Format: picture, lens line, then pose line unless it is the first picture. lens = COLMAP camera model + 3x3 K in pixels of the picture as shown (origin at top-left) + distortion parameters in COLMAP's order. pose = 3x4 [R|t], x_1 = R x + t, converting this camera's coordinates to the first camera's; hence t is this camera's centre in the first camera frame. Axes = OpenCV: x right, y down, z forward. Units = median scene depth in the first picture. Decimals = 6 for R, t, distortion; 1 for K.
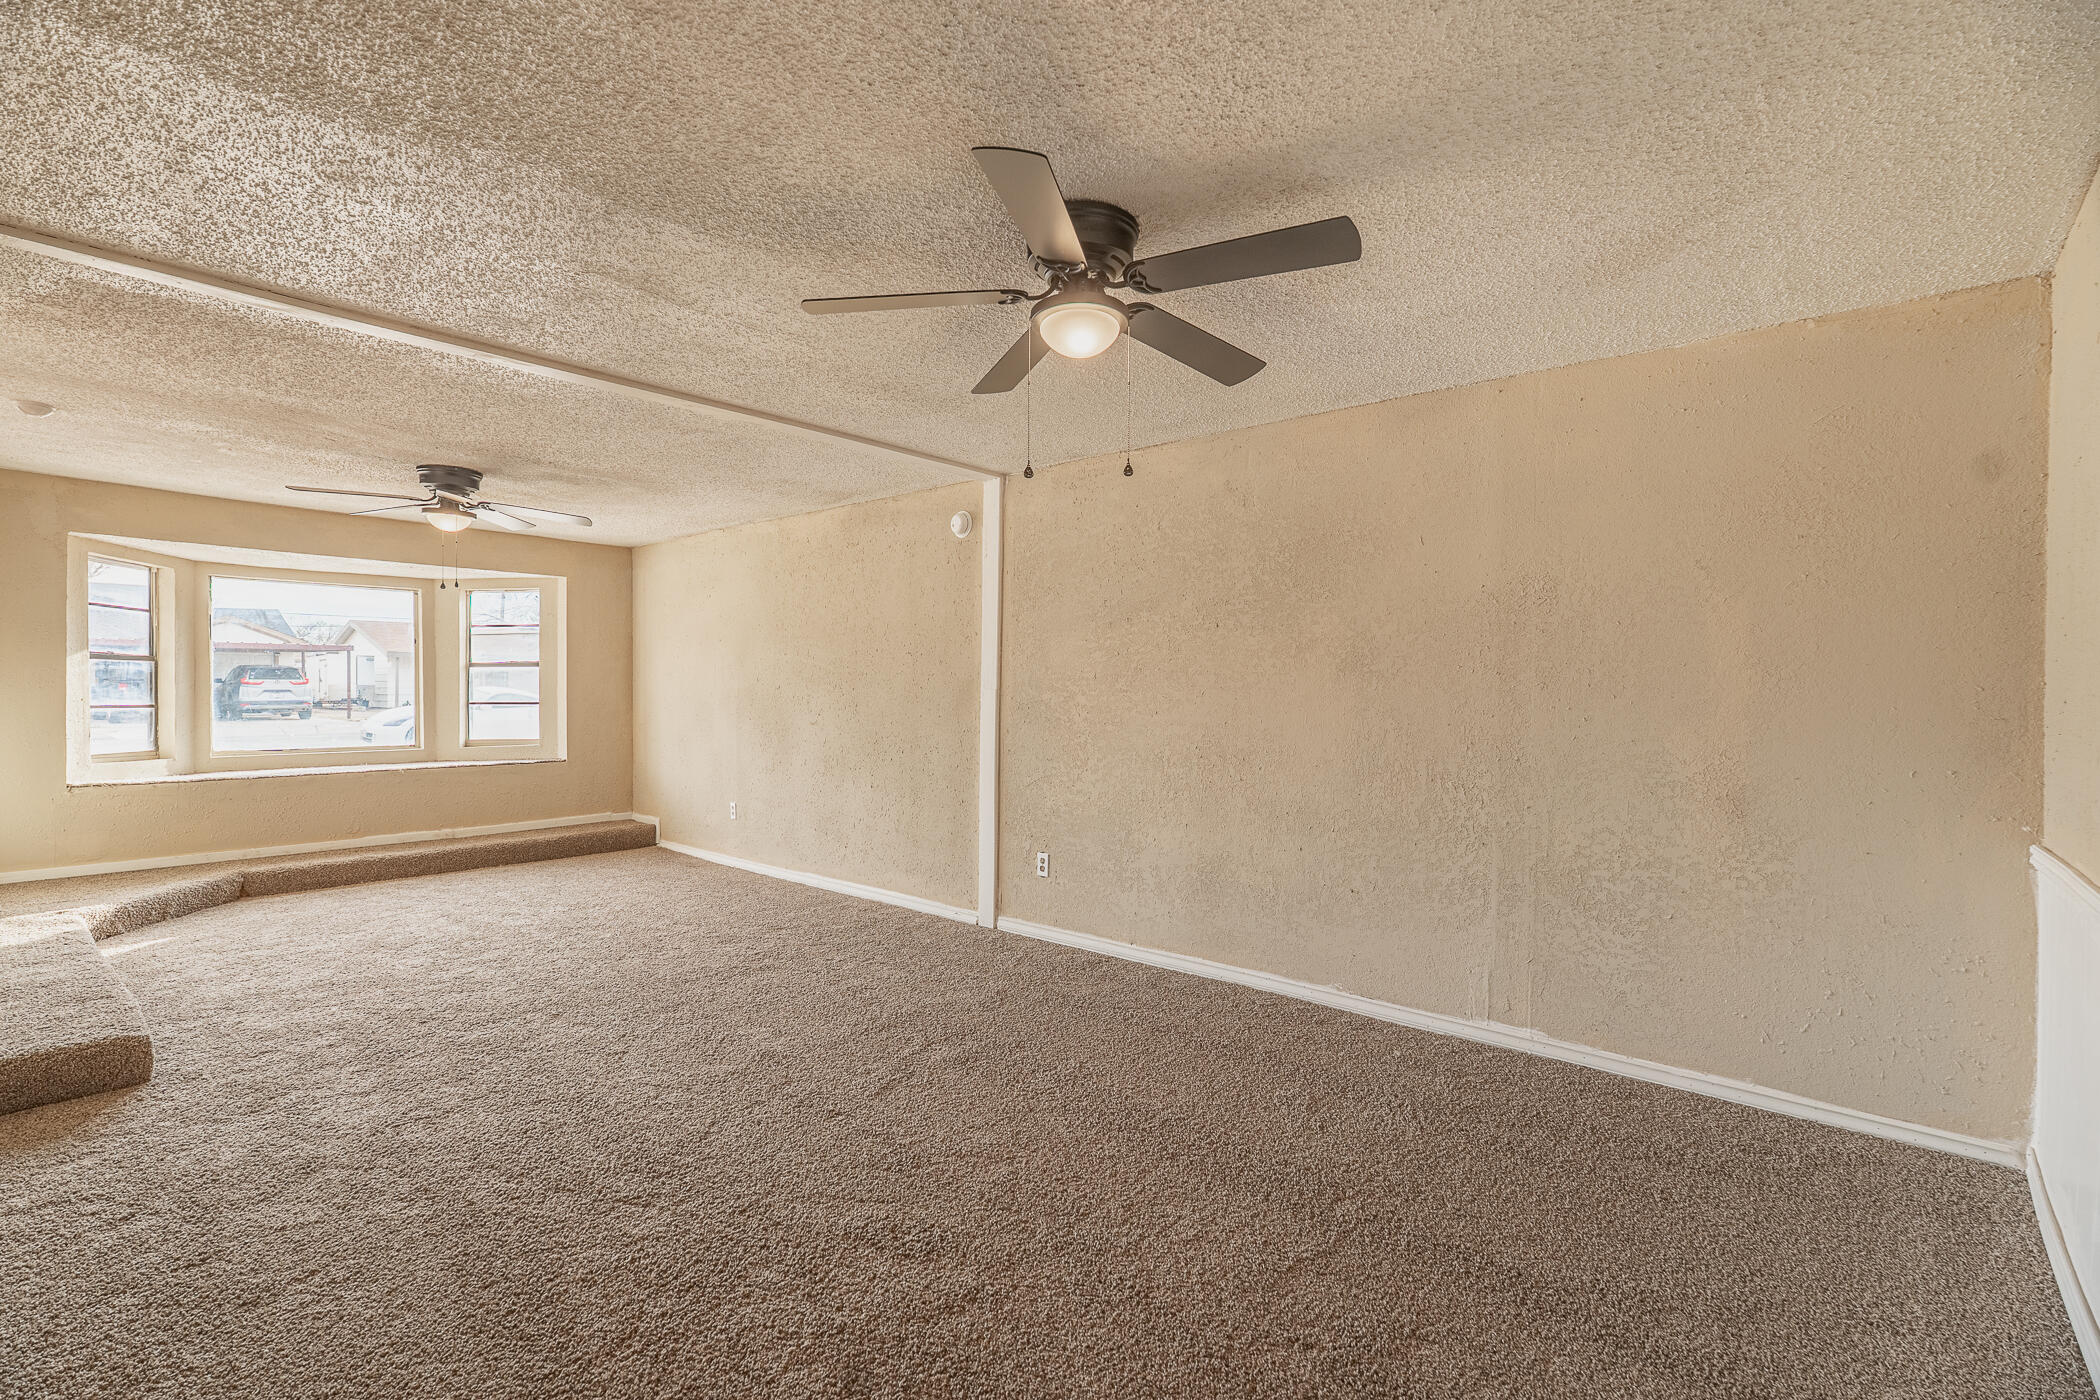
lens RADIAL K [[943.0, 0, 1044.1], [0, 943.0, 693.4], [0, 0, 1]] dist [-0.007417, 0.000960]
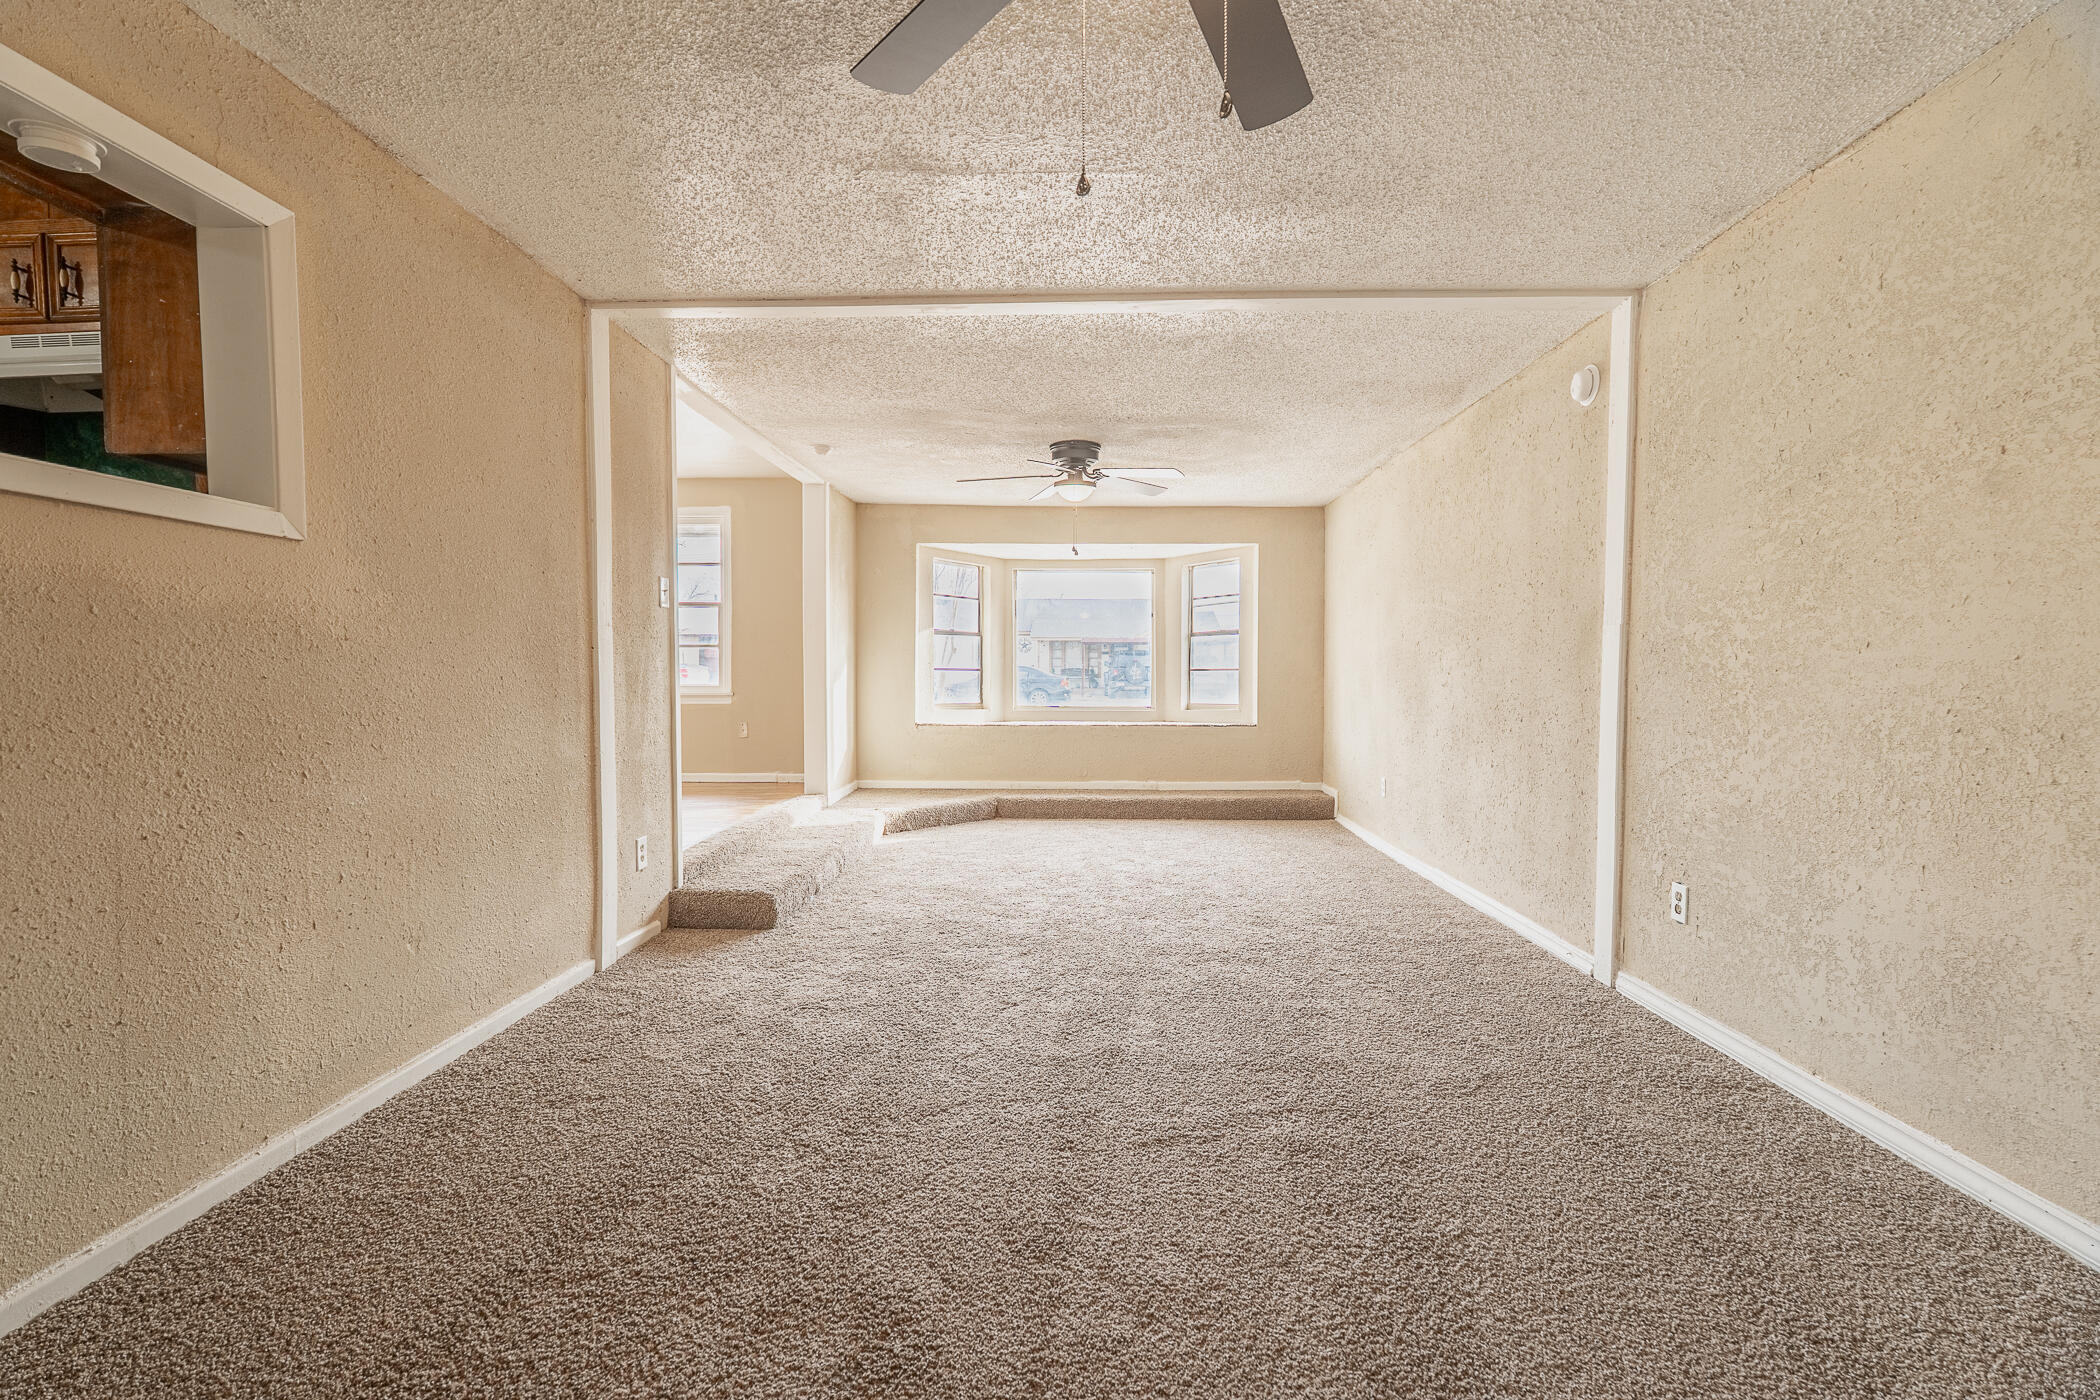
lens RADIAL K [[943.0, 0, 1052.2], [0, 943.0, 696.2], [0, 0, 1]] dist [-0.007417, 0.000960]
pose [[0.635576, 0.015005, -0.771893, 0.210083], [-0.003445, 0.999856, 0.016599, 0.037683], [0.772031, -0.007891, 0.635536, 0.293110]]
